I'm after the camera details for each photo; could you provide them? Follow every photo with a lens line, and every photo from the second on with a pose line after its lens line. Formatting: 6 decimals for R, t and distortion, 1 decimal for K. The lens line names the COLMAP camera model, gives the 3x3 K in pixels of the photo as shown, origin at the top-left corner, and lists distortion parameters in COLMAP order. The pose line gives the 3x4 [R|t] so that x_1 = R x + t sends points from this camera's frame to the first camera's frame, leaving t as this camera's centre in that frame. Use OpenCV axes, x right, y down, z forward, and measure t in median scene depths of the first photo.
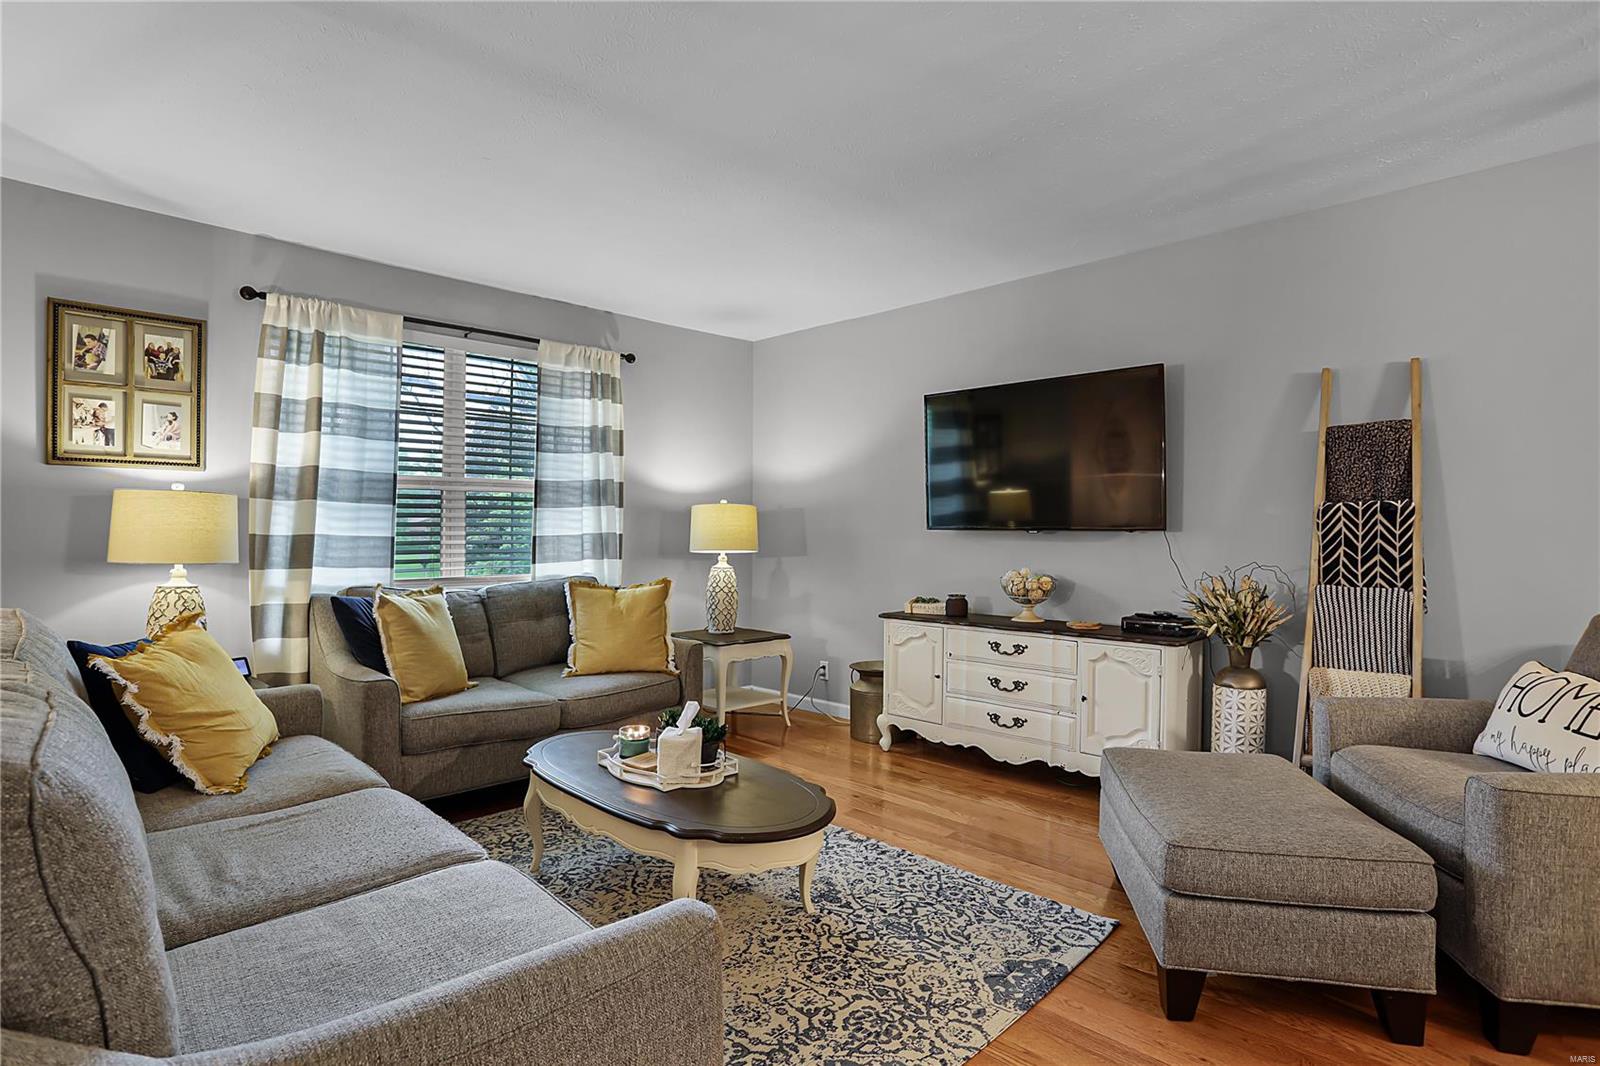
lens RADIAL K [[791.1, 0, 786.0], [0, 791.1, 533.5], [0, 0, 1]] dist [-0.081110, 0.039828]
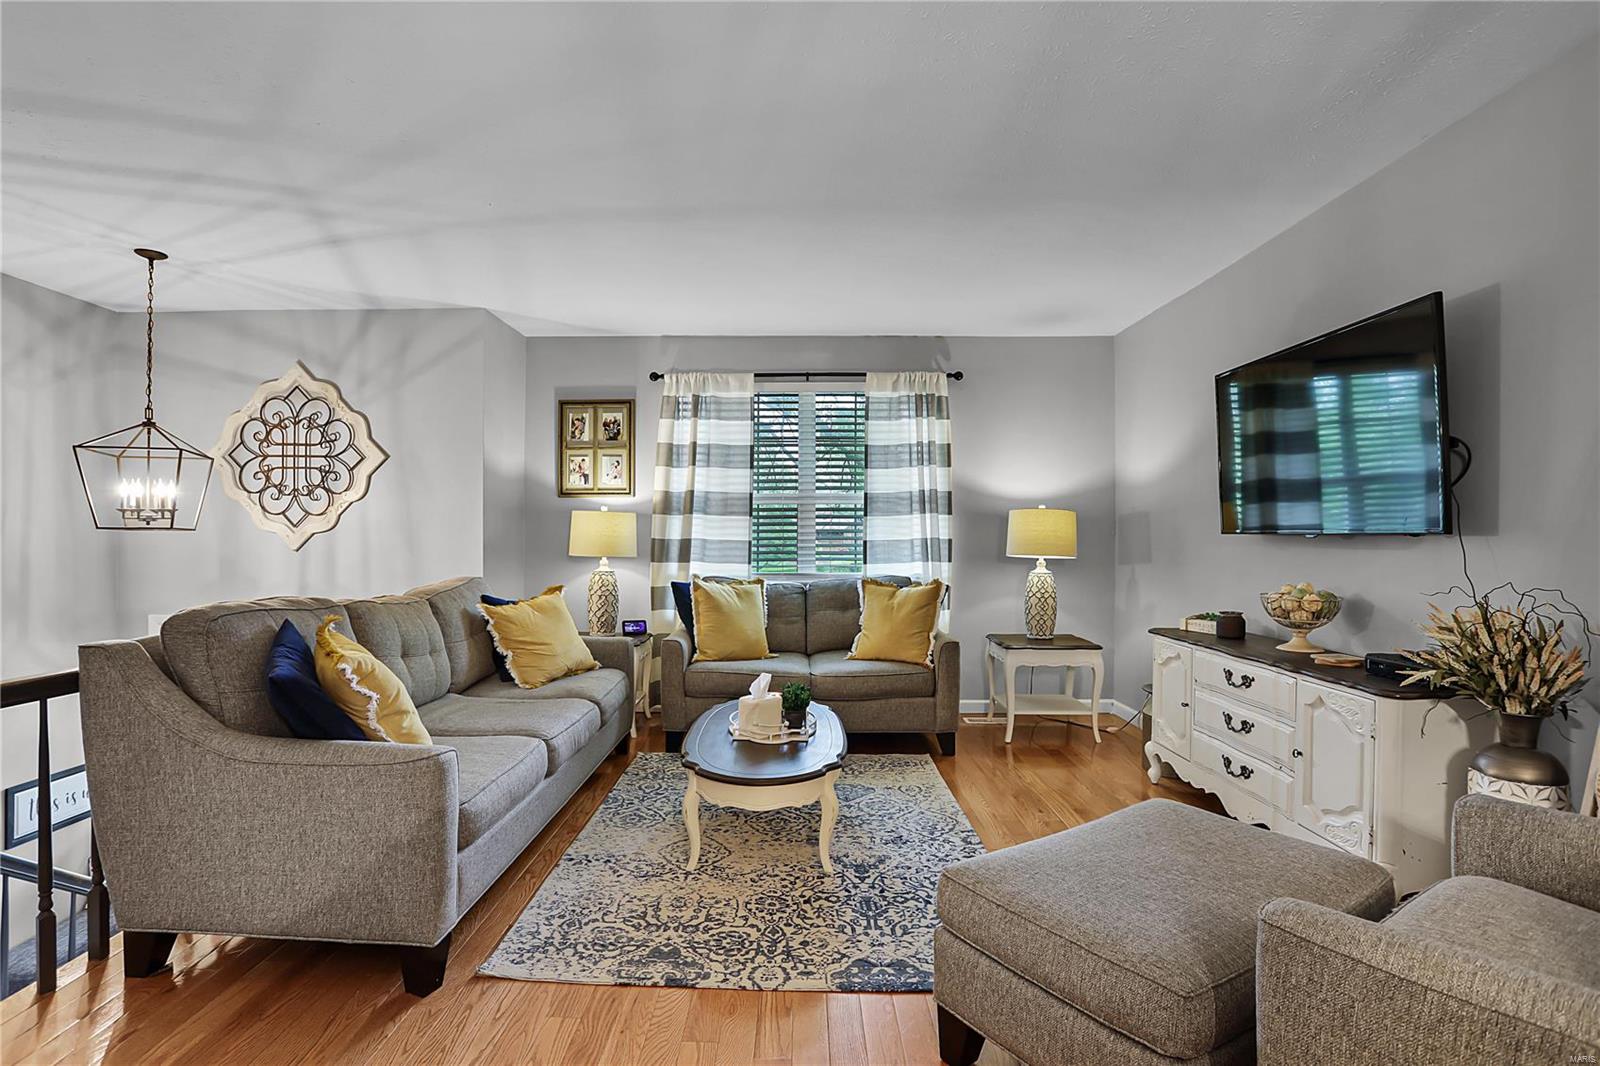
lens RADIAL K [[791.1, 0, 786.0], [0, 791.1, 533.5], [0, 0, 1]] dist [-0.081110, 0.039828]
pose [[0.698115, -0.004140, -0.715974, 0.532433], [-0.002060, 0.999968, -0.007791, 0.002683], [0.715983, 0.006914, 0.698084, 0.106004]]
